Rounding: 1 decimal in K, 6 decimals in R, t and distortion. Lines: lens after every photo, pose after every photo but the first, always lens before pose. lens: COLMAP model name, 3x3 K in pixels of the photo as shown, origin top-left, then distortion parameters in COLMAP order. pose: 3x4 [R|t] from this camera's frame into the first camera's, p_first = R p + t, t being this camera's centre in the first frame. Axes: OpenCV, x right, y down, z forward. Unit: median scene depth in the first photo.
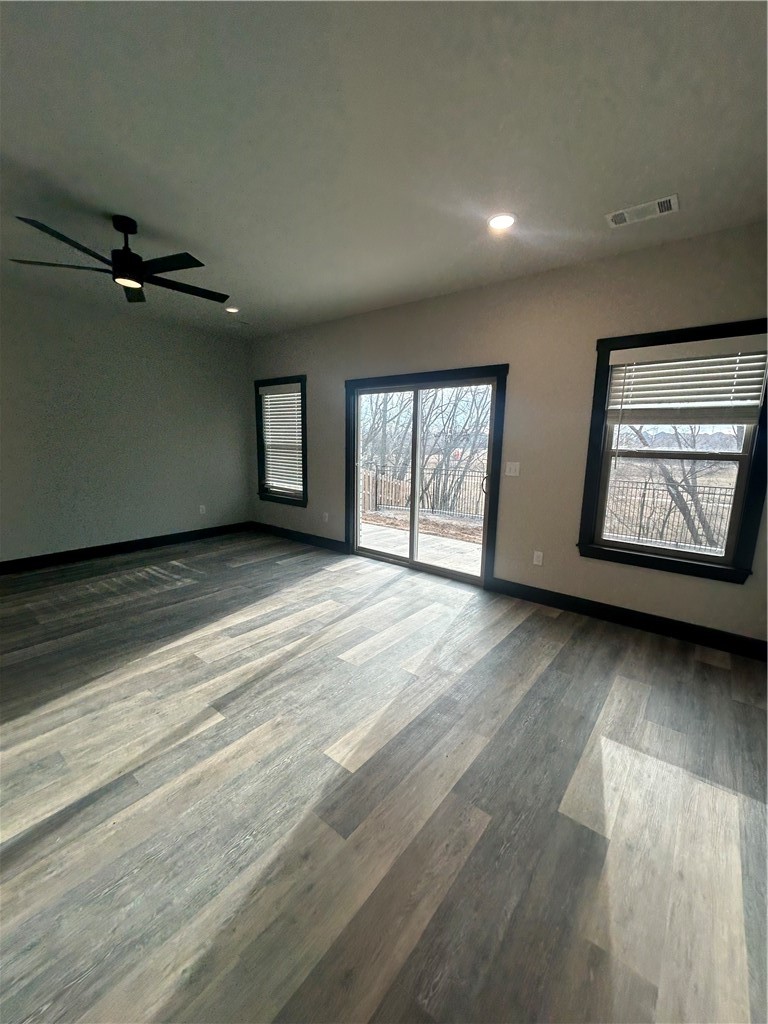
lens RADIAL K [[411.9, 0, 384.0], [0, 411.9, 512.0], [0, 0, 1]] dist [-0.000585, 0.000943]
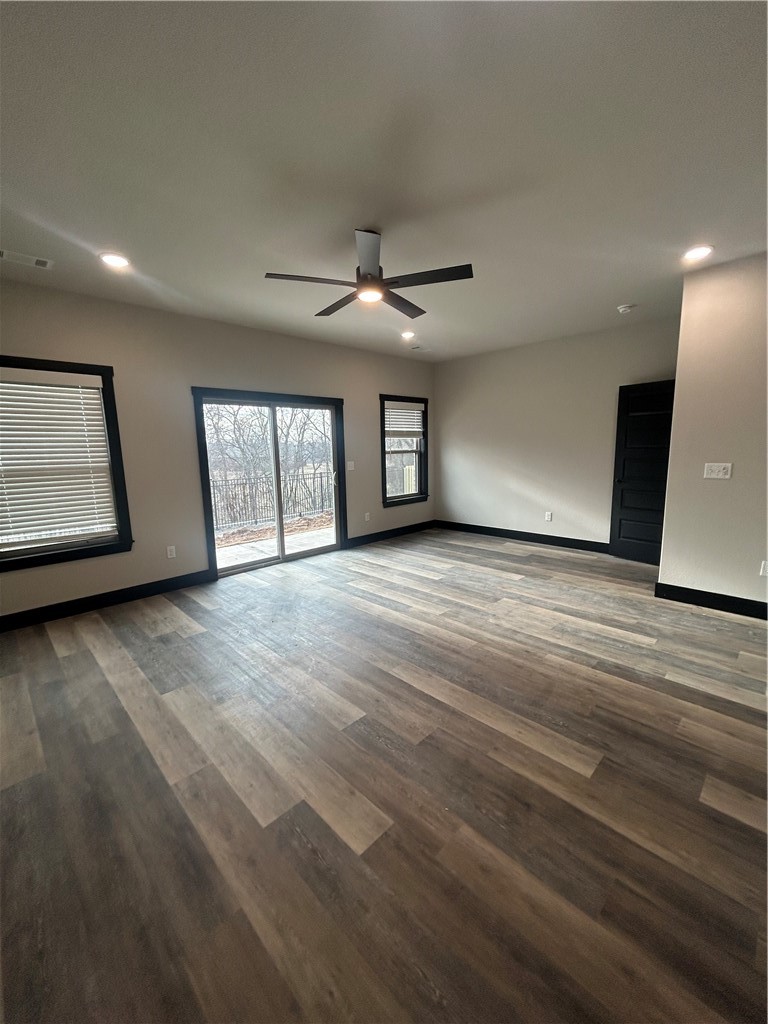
lens RADIAL K [[411.9, 0, 384.0], [0, 411.9, 512.0], [0, 0, 1]] dist [-0.000585, 0.000943]
pose [[0.111643, -0.175518, 0.978125, -1.443013], [0.198959, 0.968298, 0.151045, -0.168370], [-0.973628, 0.177744, 0.143025, 0.790537]]
